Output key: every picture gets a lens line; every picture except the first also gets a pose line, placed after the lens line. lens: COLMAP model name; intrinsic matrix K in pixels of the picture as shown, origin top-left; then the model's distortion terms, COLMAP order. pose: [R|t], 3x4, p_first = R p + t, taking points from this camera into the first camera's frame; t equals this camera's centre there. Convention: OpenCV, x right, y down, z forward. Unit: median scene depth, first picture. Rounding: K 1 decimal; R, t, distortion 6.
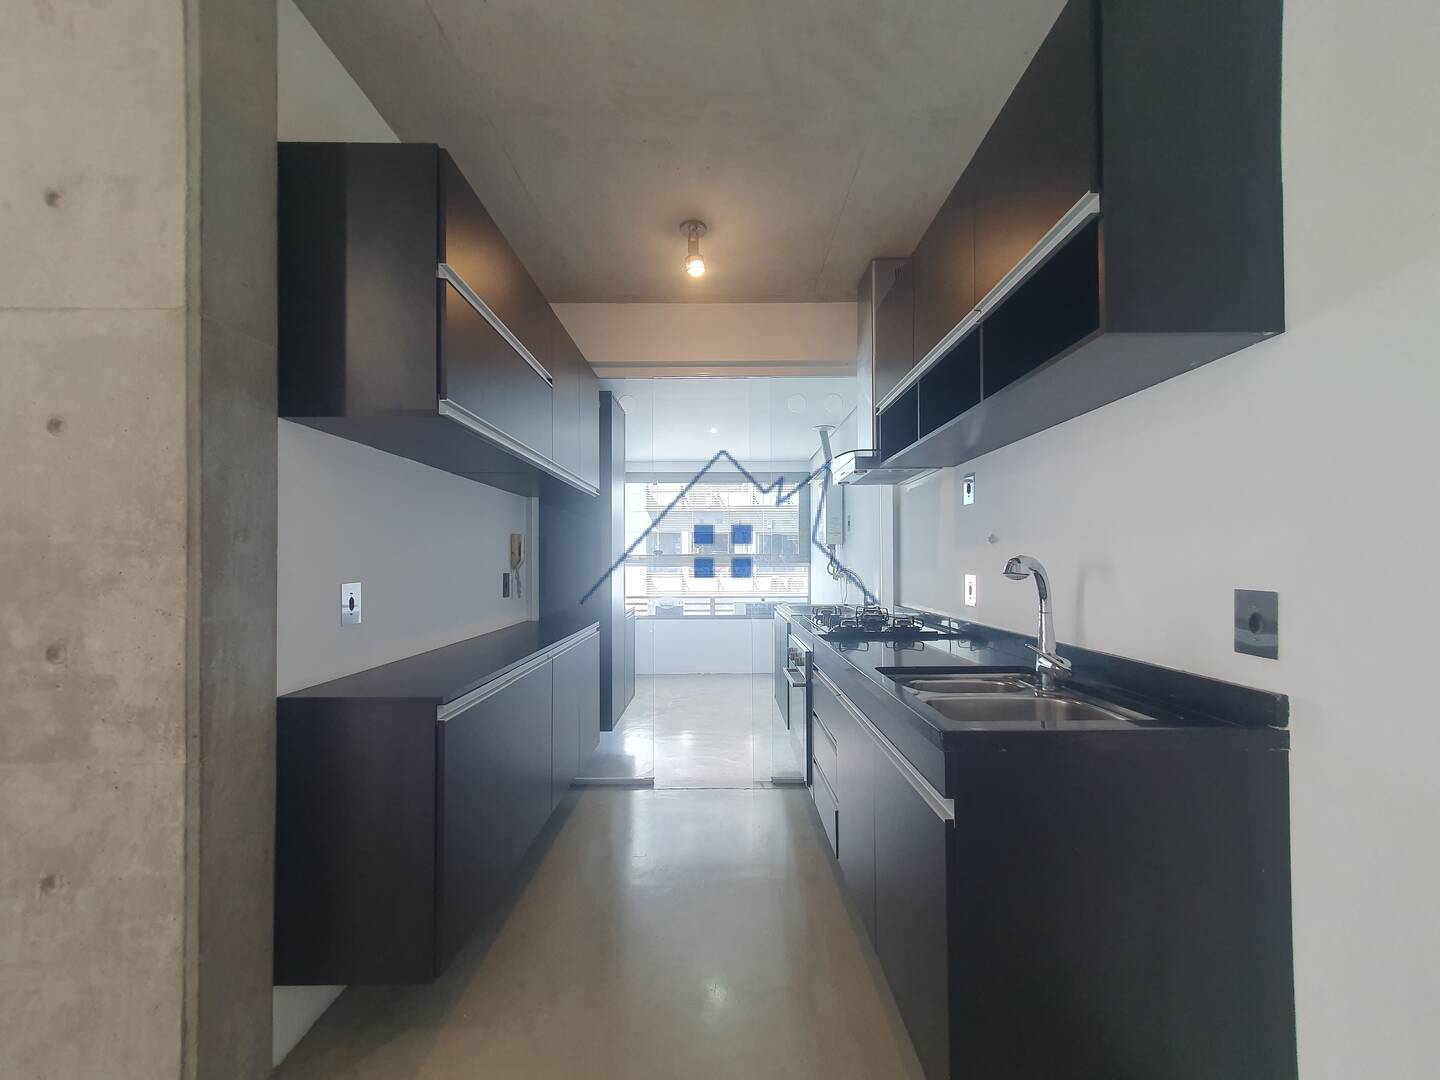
lens RADIAL K [[575.2, 0, 718.0], [0, 575.2, 554.8], [0, 0, 1]] dist [0.009559, 0.000554]
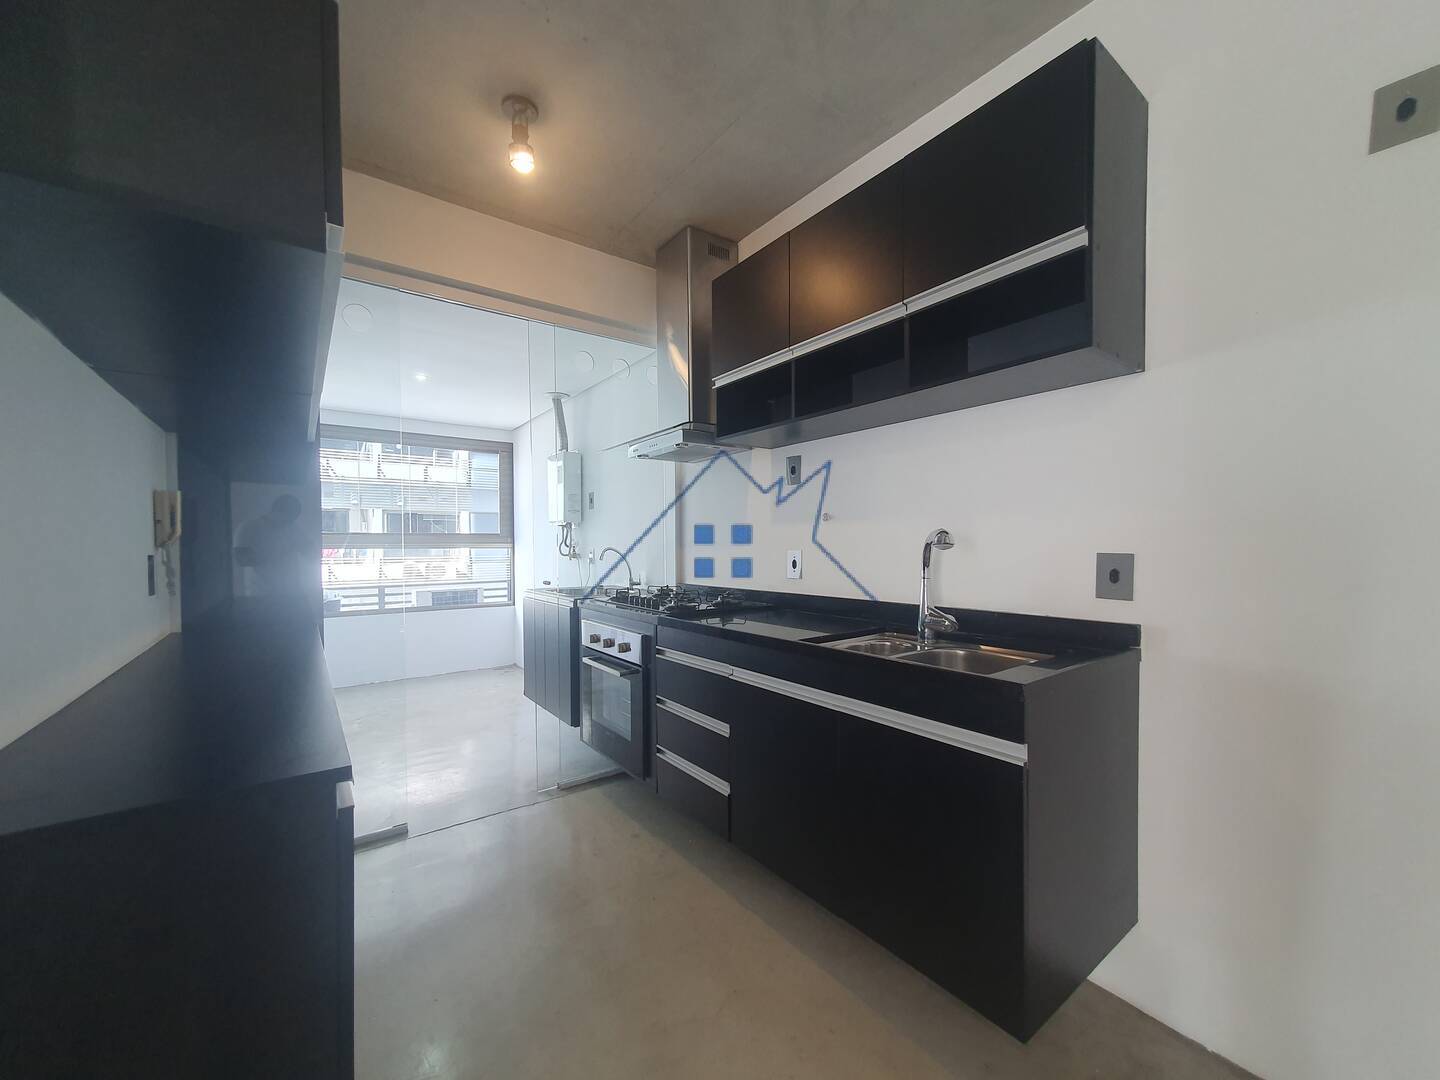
lens RADIAL K [[575.2, 0, 719.2], [0, 575.2, 552.8], [0, 0, 1]] dist [0.009559, 0.000554]
pose [[0.805987, -0.009676, 0.591854, -0.236827], [-0.004738, 0.999729, 0.022797, 0.012236], [-0.591914, -0.021179, 0.805723, 0.156632]]
